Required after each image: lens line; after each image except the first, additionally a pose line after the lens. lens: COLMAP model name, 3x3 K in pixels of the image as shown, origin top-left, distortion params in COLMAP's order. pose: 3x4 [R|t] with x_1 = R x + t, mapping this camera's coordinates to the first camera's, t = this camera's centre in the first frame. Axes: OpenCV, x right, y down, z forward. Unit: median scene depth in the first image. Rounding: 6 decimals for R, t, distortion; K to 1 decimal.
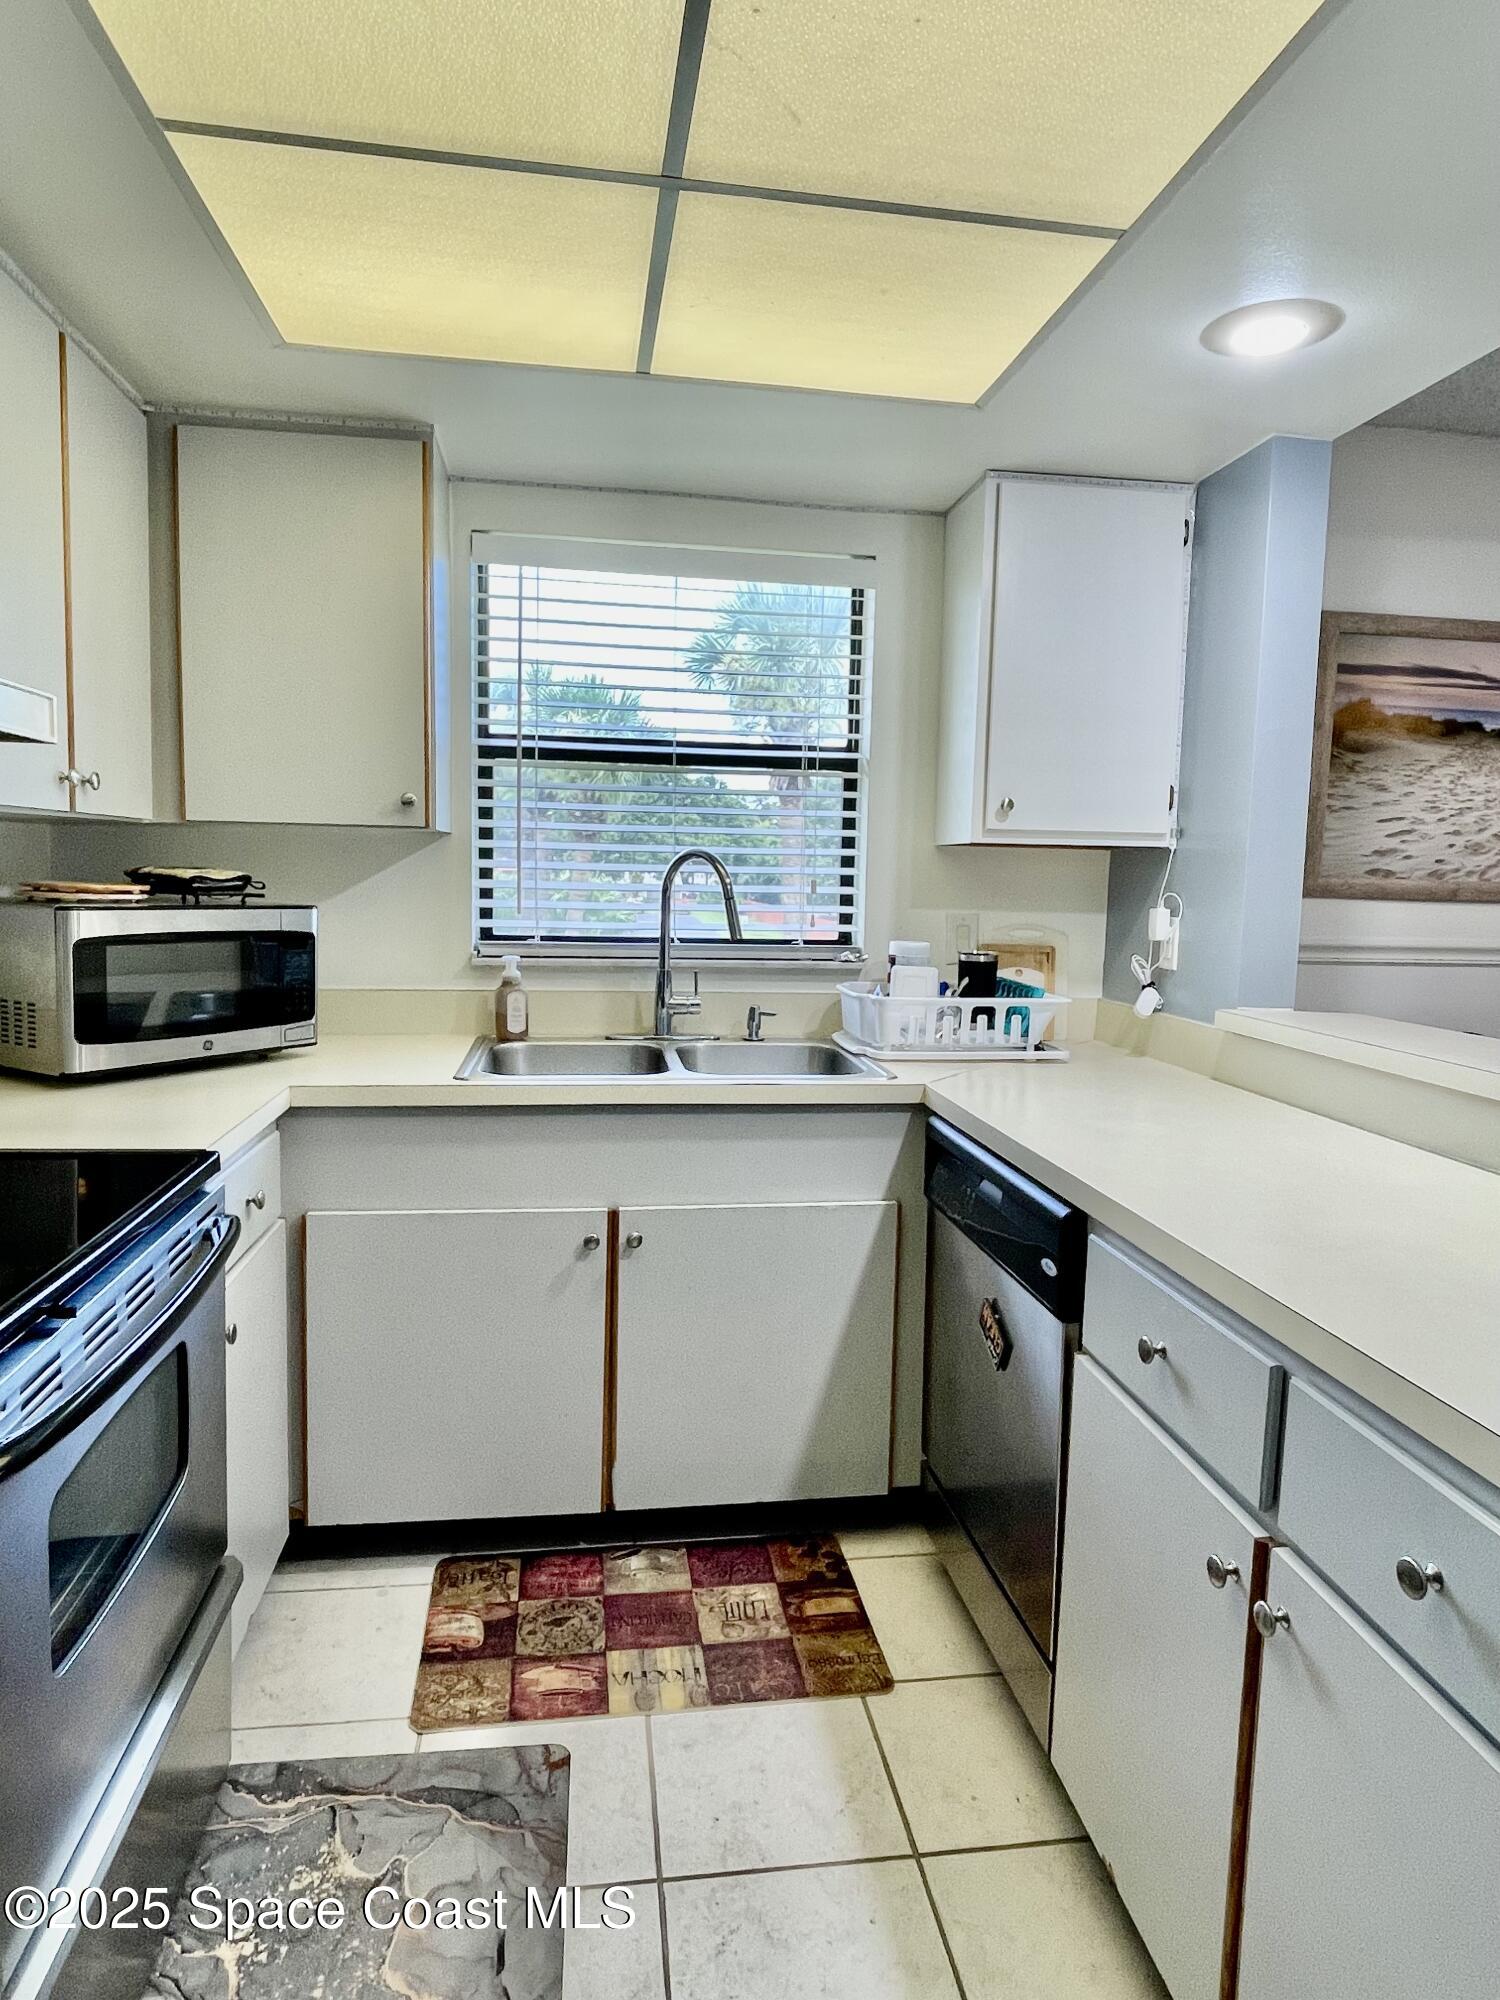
lens RADIAL K [[1185.7, 0, 752.7], [0, 1185.7, 988.7], [0, 0, 1]] dist [-0.004219, -0.006450]
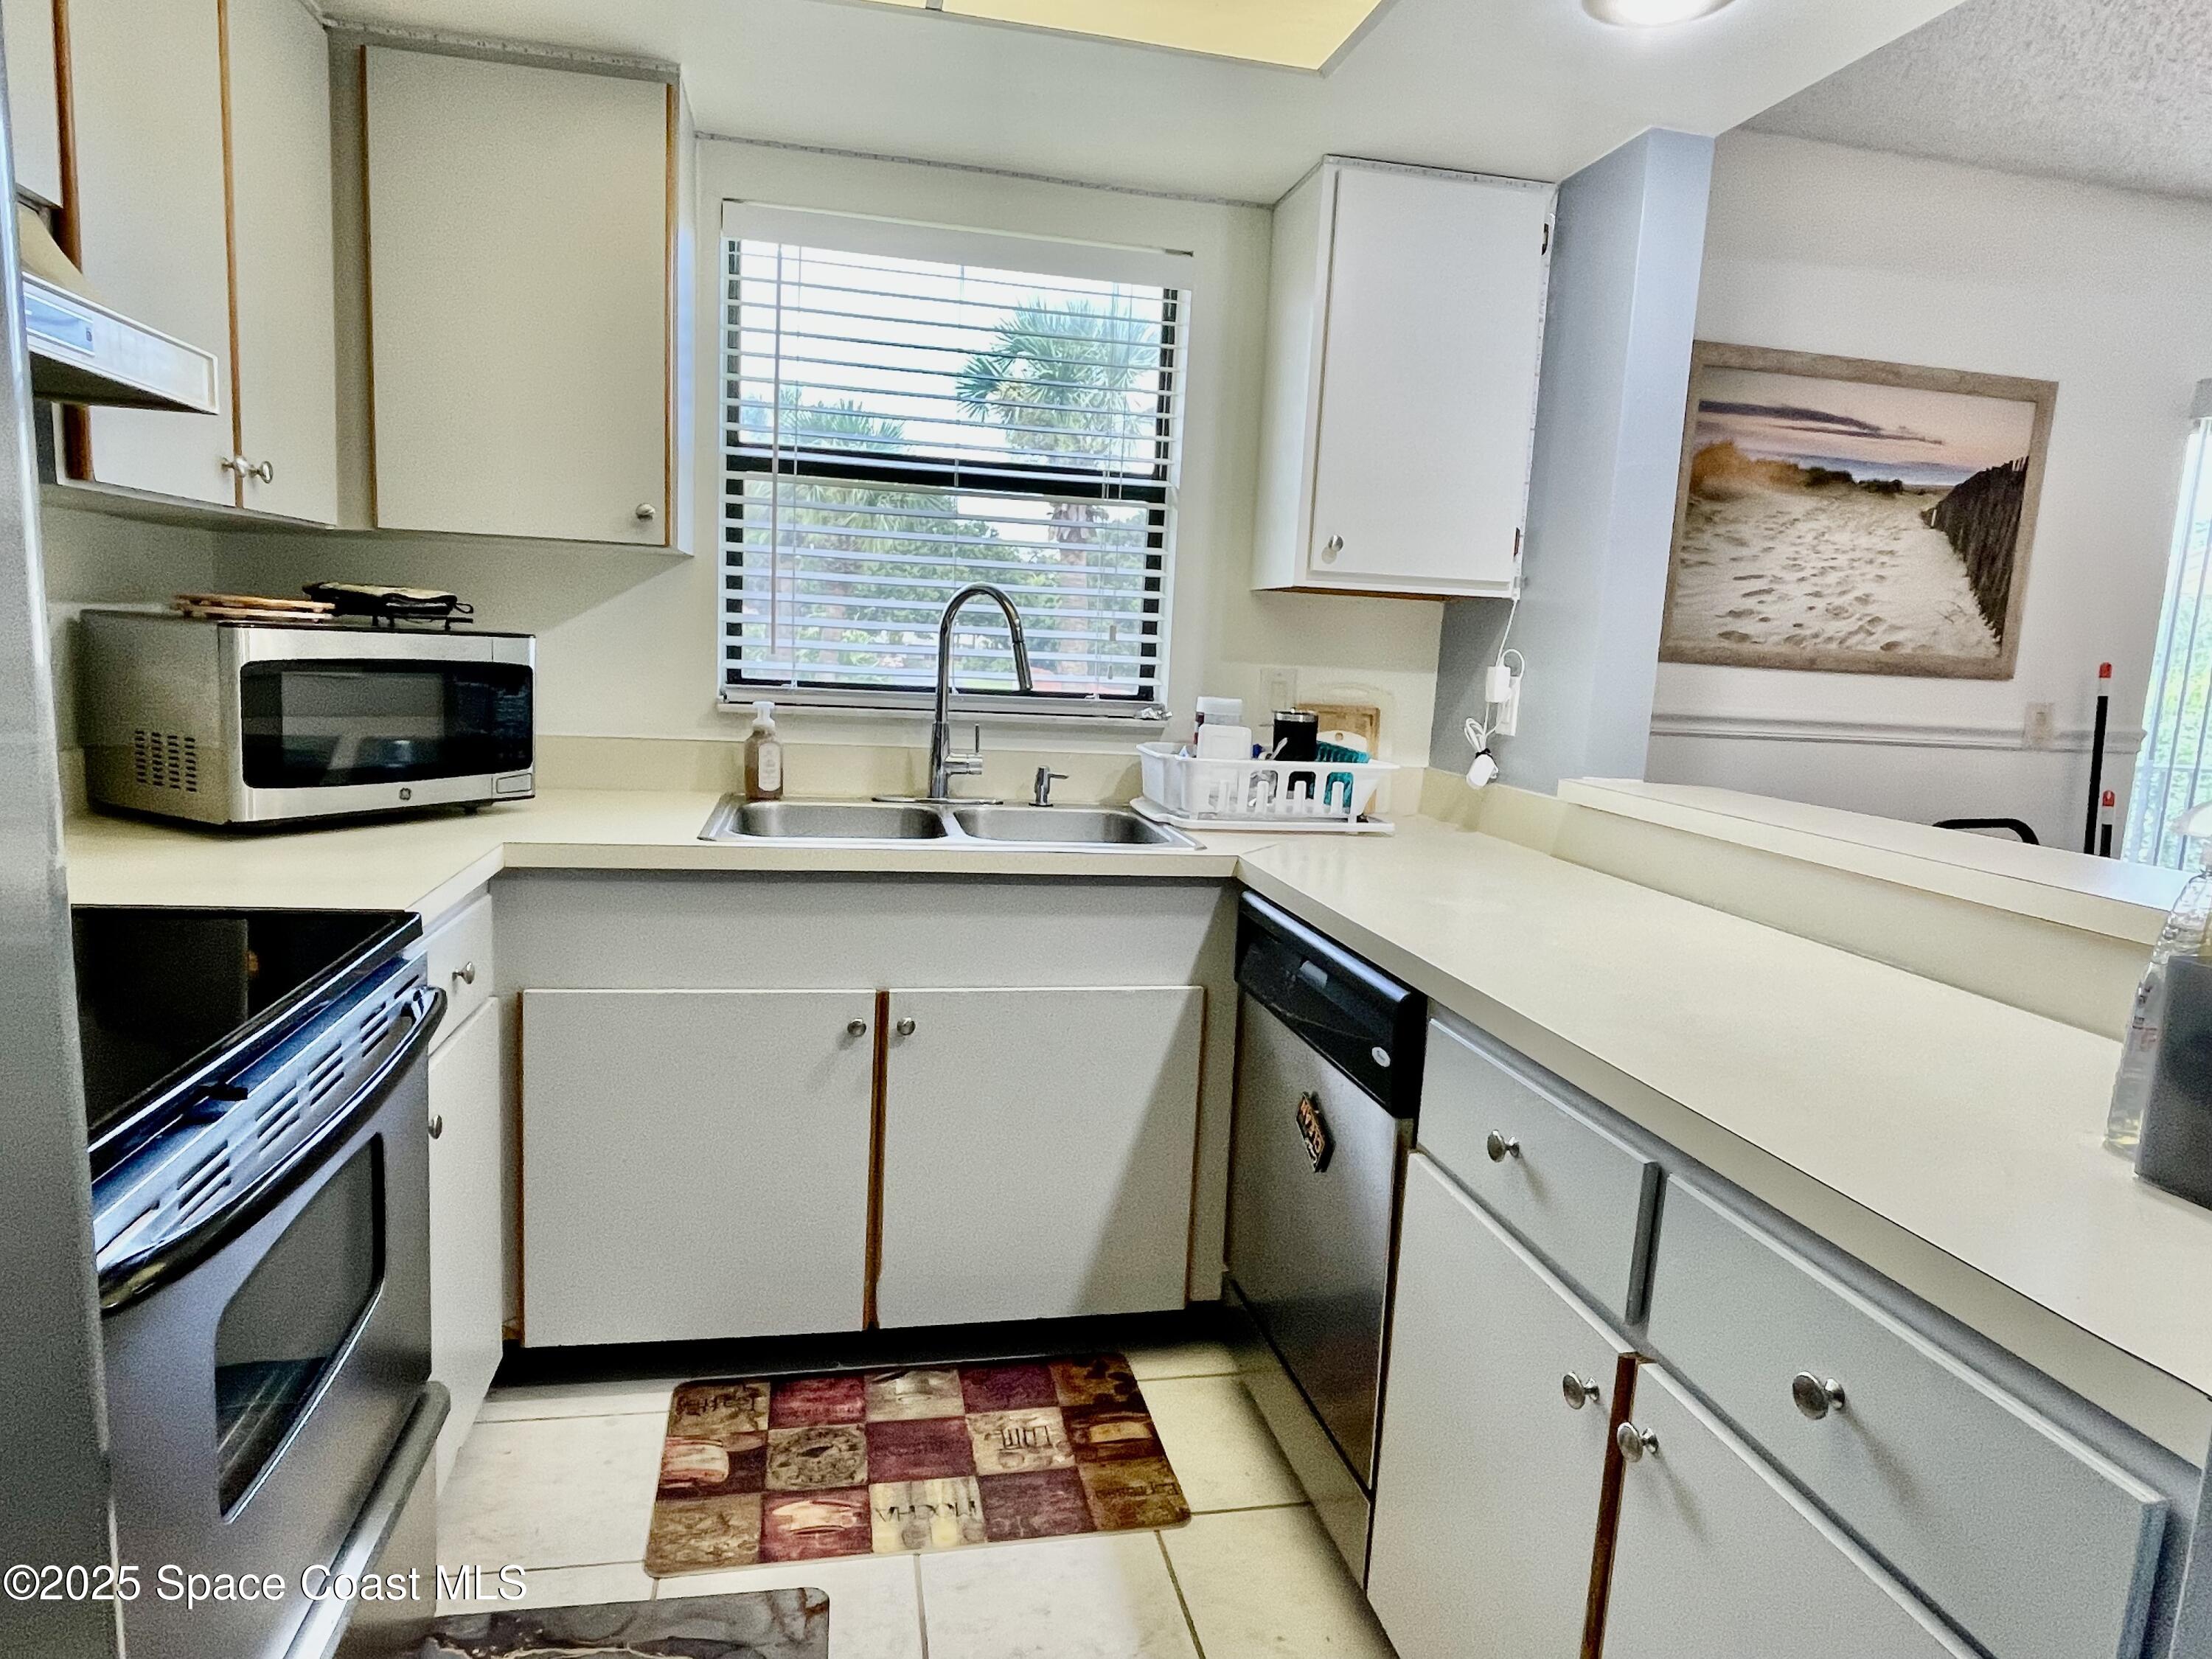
lens RADIAL K [[1311.3, 0, 1101.3], [0, 1311.3, 826.0], [0, 0, 1]] dist [-0.004219, -0.006450]
pose [[0.997951, 0.019049, 0.061083, -0.017068], [-0.021918, 0.998671, 0.046645, 0.015150], [-0.060114, -0.047889, 0.997042, 0.029454]]
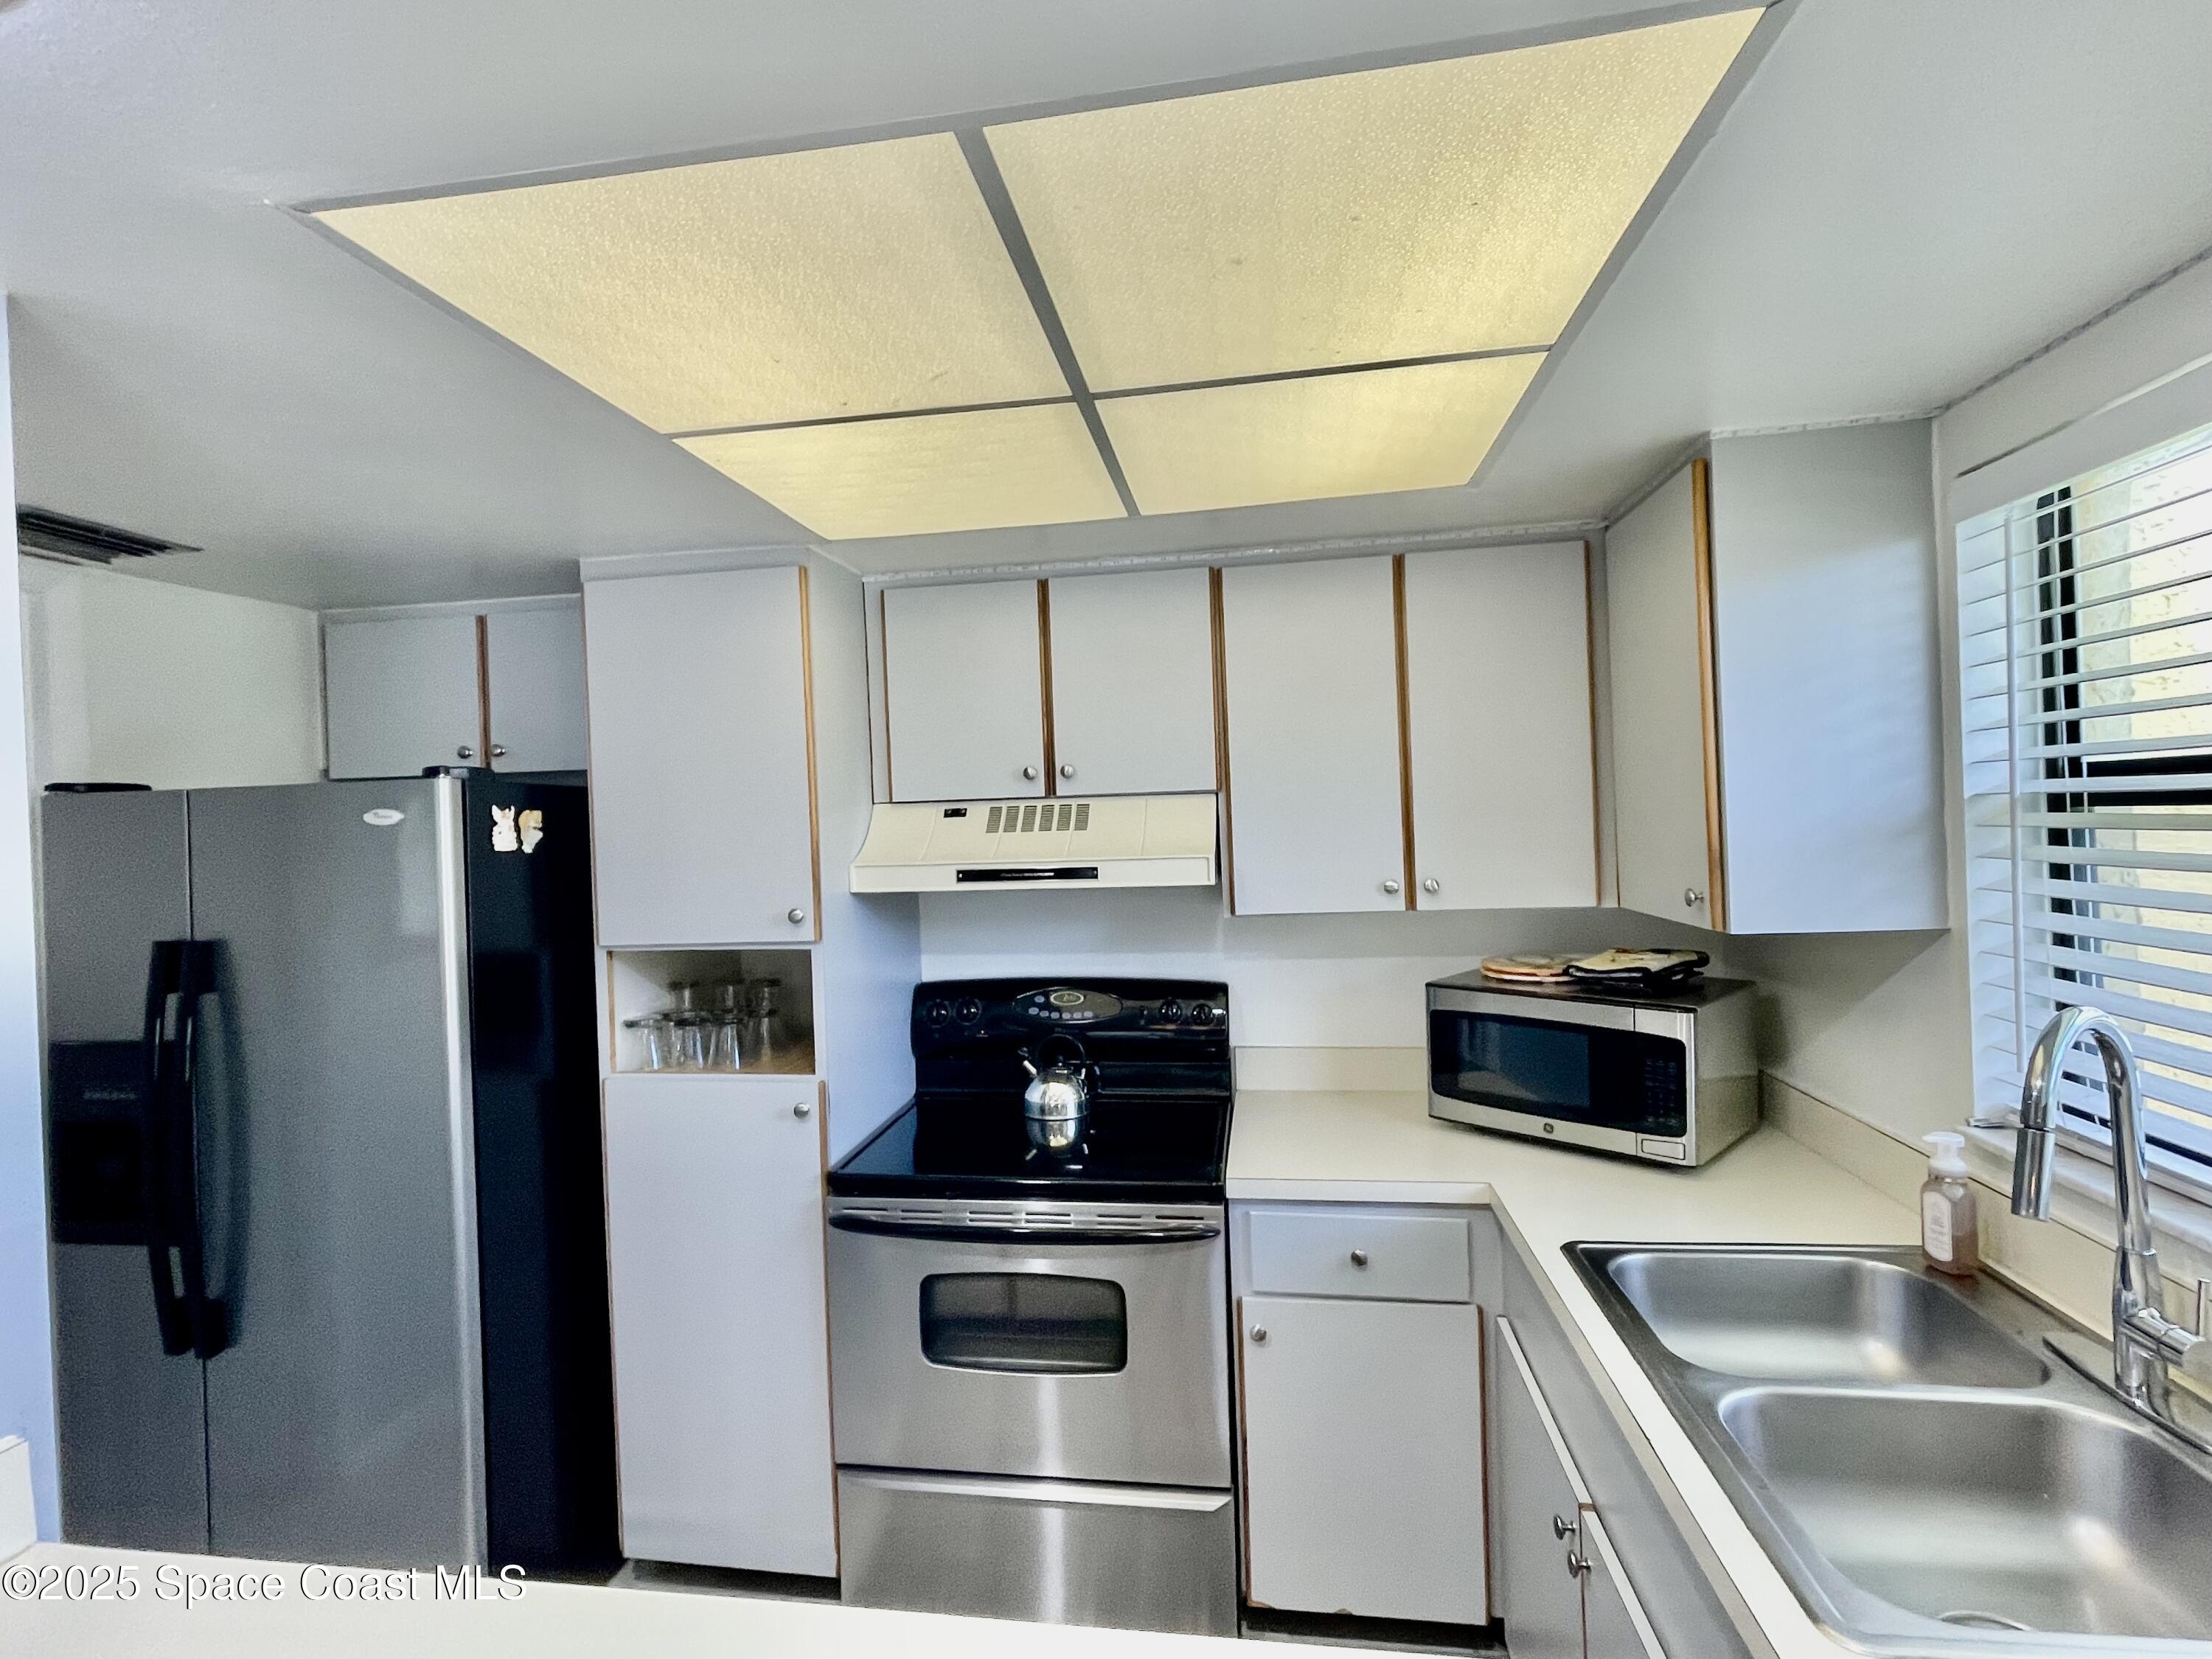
lens RADIAL K [[1108.3, 0, 1090.1], [0, 1108.3, 831.3], [0, 0, 1]] dist [-0.001567, 0.000328]
pose [[-0.313728, -0.004584, -0.949502, 0.588716], [-0.067795, 0.997544, 0.017584, -0.199370], [0.947090, 0.069889, -0.313268, 0.873552]]
